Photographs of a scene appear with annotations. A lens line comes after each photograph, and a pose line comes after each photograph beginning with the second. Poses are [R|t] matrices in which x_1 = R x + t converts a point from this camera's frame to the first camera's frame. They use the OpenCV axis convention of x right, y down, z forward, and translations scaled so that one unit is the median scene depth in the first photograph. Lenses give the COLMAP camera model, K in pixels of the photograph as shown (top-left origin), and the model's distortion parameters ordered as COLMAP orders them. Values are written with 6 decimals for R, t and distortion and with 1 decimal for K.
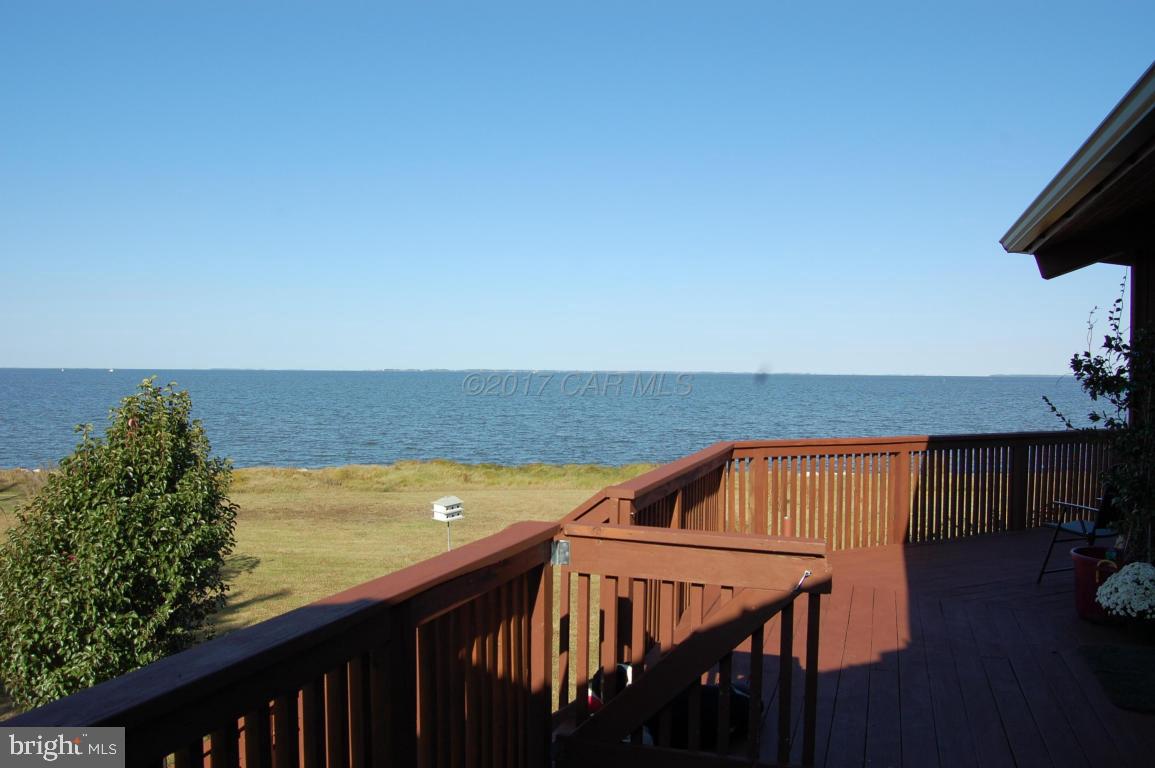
lens RADIAL K [[908.8, 0, 575.4], [0, 908.8, 380.6], [0, 0, 1]] dist [-0.043274, -0.004932]
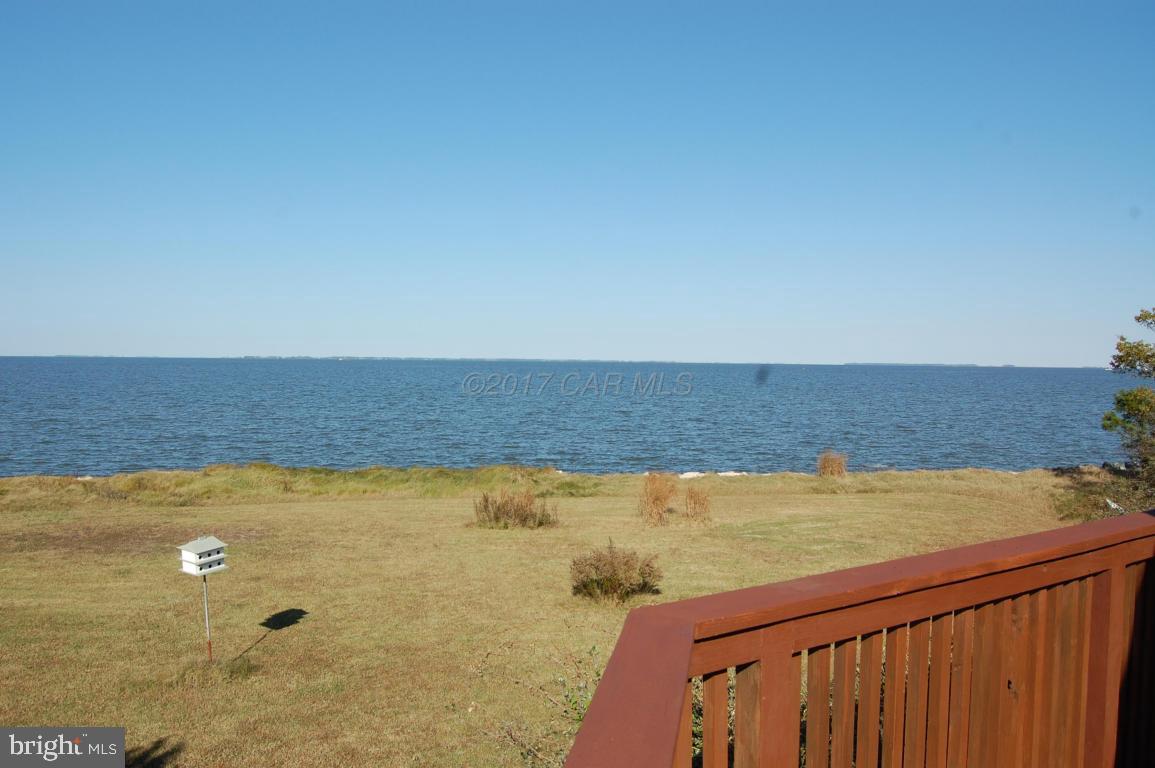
lens RADIAL K [[908.8, 0, 578.1], [0, 908.8, 388.6], [0, 0, 1]] dist [-0.043274, -0.004932]
pose [[0.988960, -0.002650, 0.148157, 0.020793], [-0.000656, 0.999752, 0.022264, -0.000529], [-0.148179, -0.022116, 0.988713, 0.149485]]
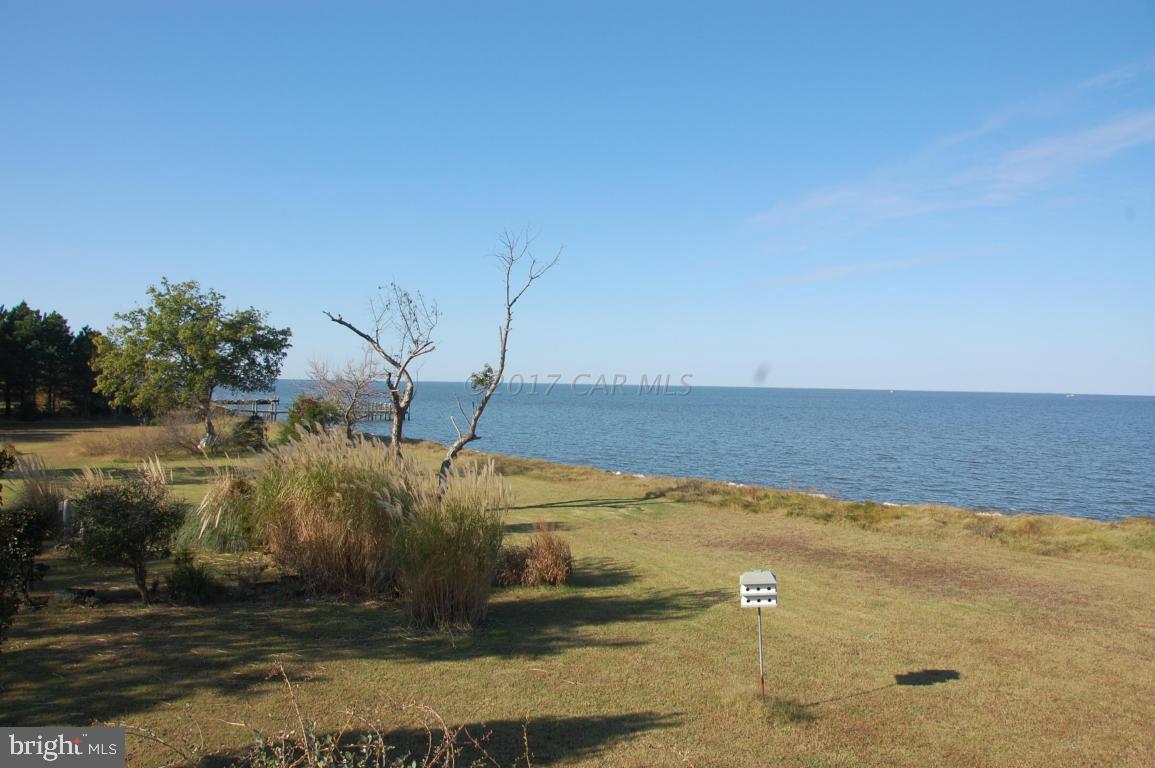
lens RADIAL K [[908.8, 0, 579.9], [0, 908.8, 383.7], [0, 0, 1]] dist [-0.043274, -0.004932]
pose [[0.553110, -0.000242, -0.833108, 0.187582], [-0.018695, 0.999745, -0.012702, -0.001754], [0.832898, 0.022600, 0.552964, 0.262668]]
